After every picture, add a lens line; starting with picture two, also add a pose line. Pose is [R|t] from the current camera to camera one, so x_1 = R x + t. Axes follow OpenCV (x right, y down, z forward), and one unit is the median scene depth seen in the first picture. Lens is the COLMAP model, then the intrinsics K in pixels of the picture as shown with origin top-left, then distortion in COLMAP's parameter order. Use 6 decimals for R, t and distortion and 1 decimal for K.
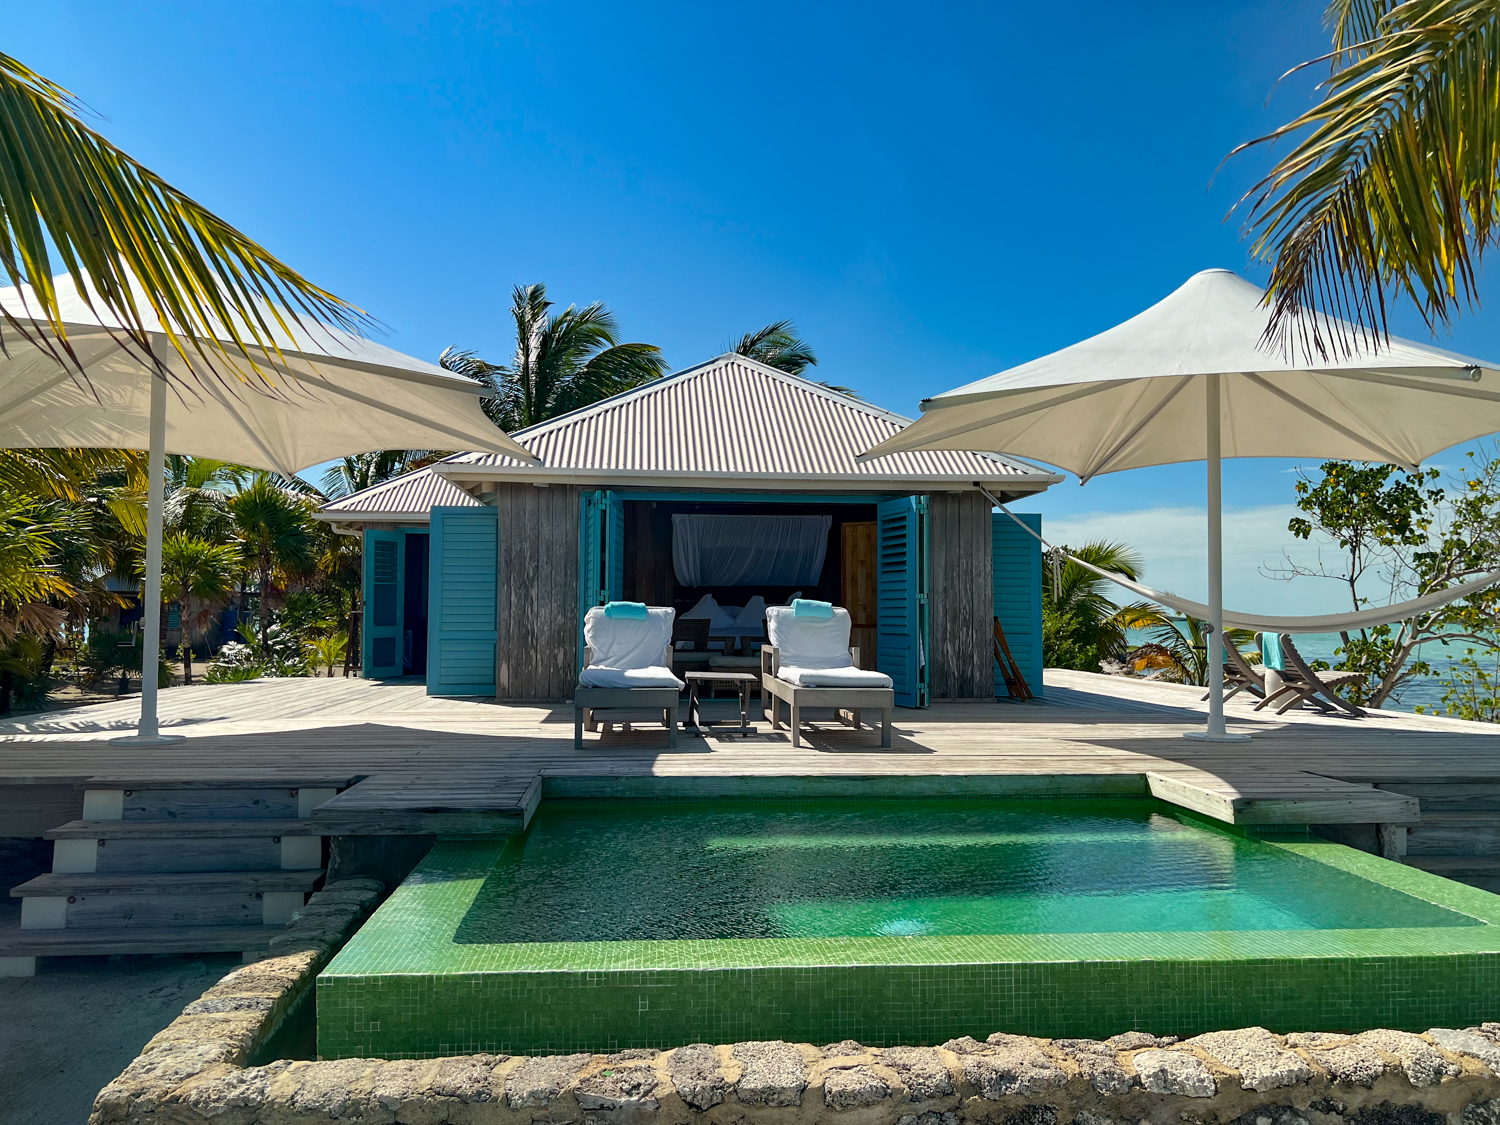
lens RADIAL K [[1133.1, 0, 750.0], [0, 1133.1, 562.5], [0, 0, 1]] dist [0.038783, -0.055629]
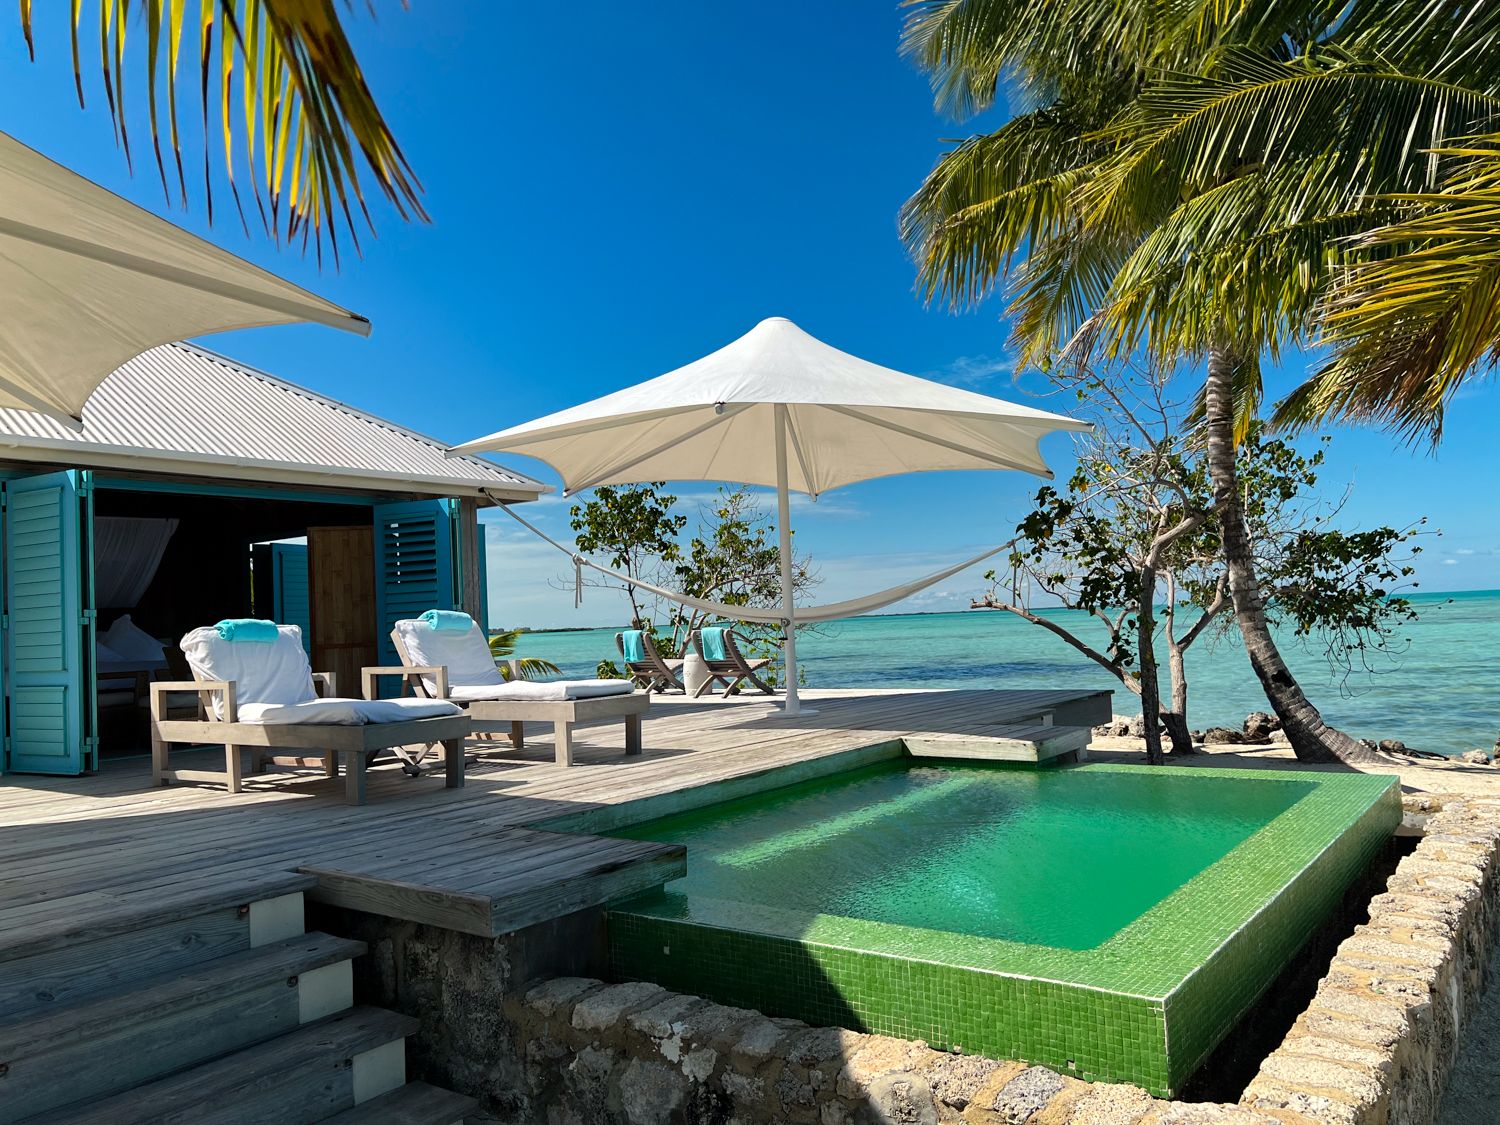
lens RADIAL K [[1133.1, 0, 750.0], [0, 1133.1, 562.5], [0, 0, 1]] dist [0.038783, -0.055629]
pose [[0.656449, 0.003620, 0.754362, -0.374813], [0.011746, 0.999818, -0.015019, 0.009456], [-0.754279, 0.018720, 0.656287, 0.191875]]
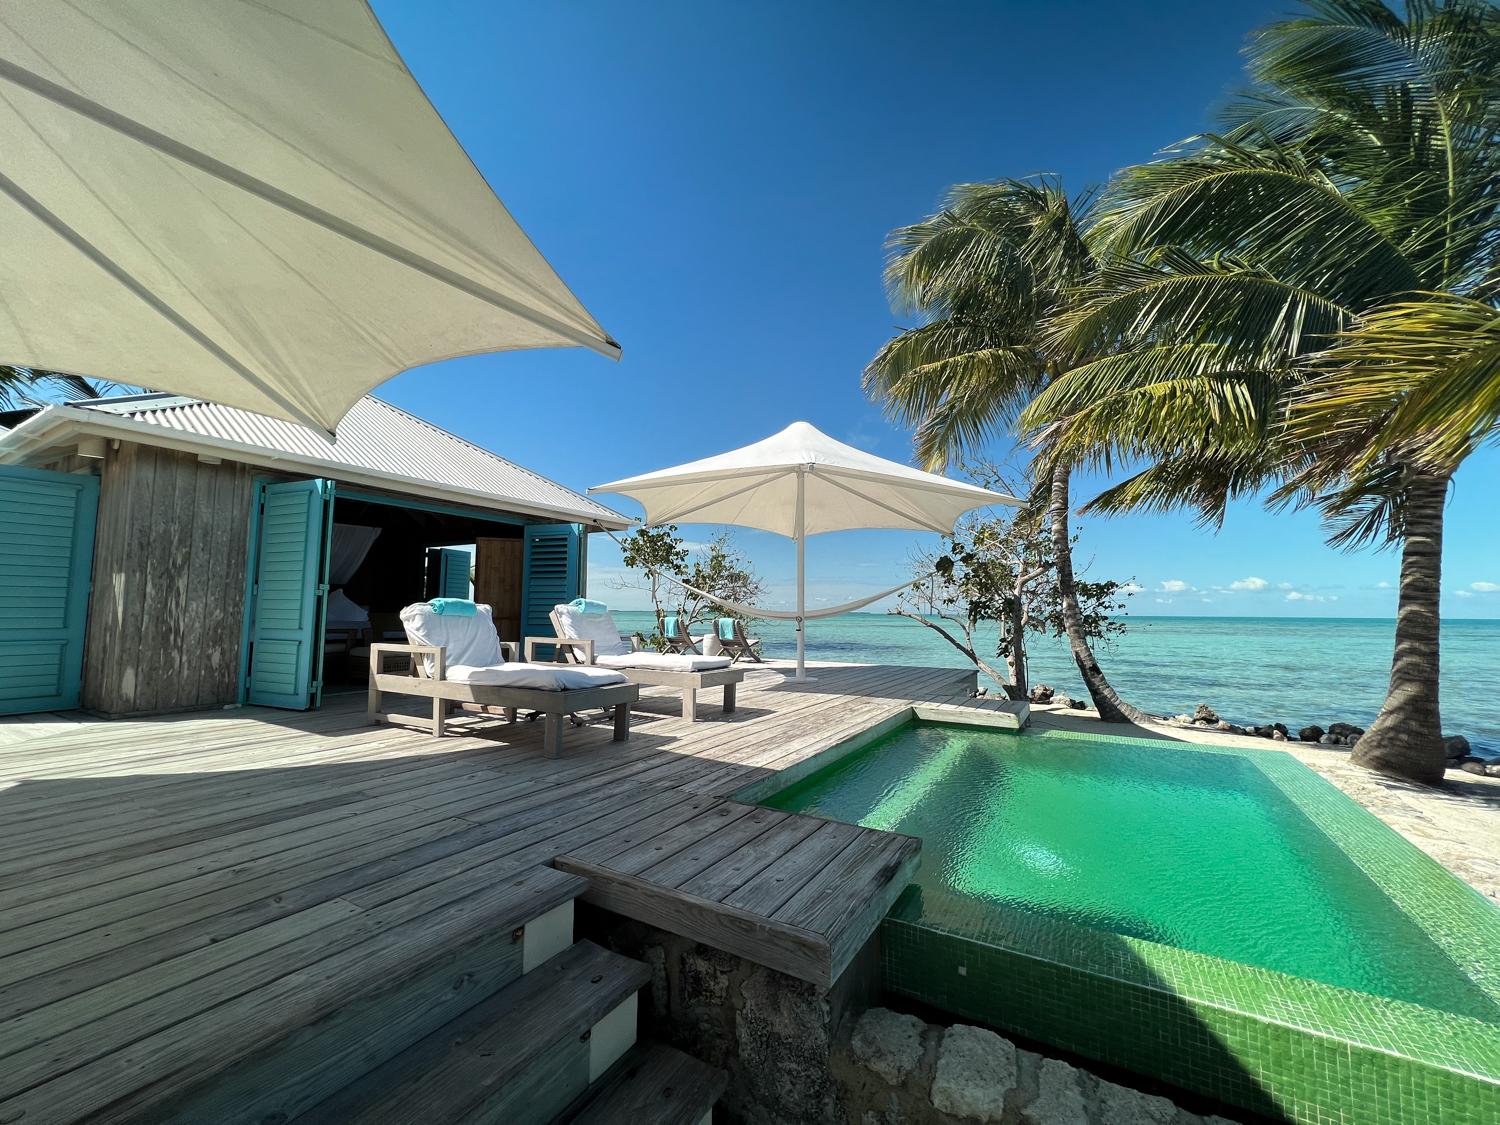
lens RADIAL K [[602.8, 0, 737.9], [0, 602.8, 555.1], [0, 0, 1]] dist [-0.007785, 0.003374]
pose [[0.576763, 0.075527, 0.813413, -0.319359], [-0.044550, 0.997143, -0.060998, 0.014277], [-0.815696, -0.001056, 0.578480, 0.395095]]
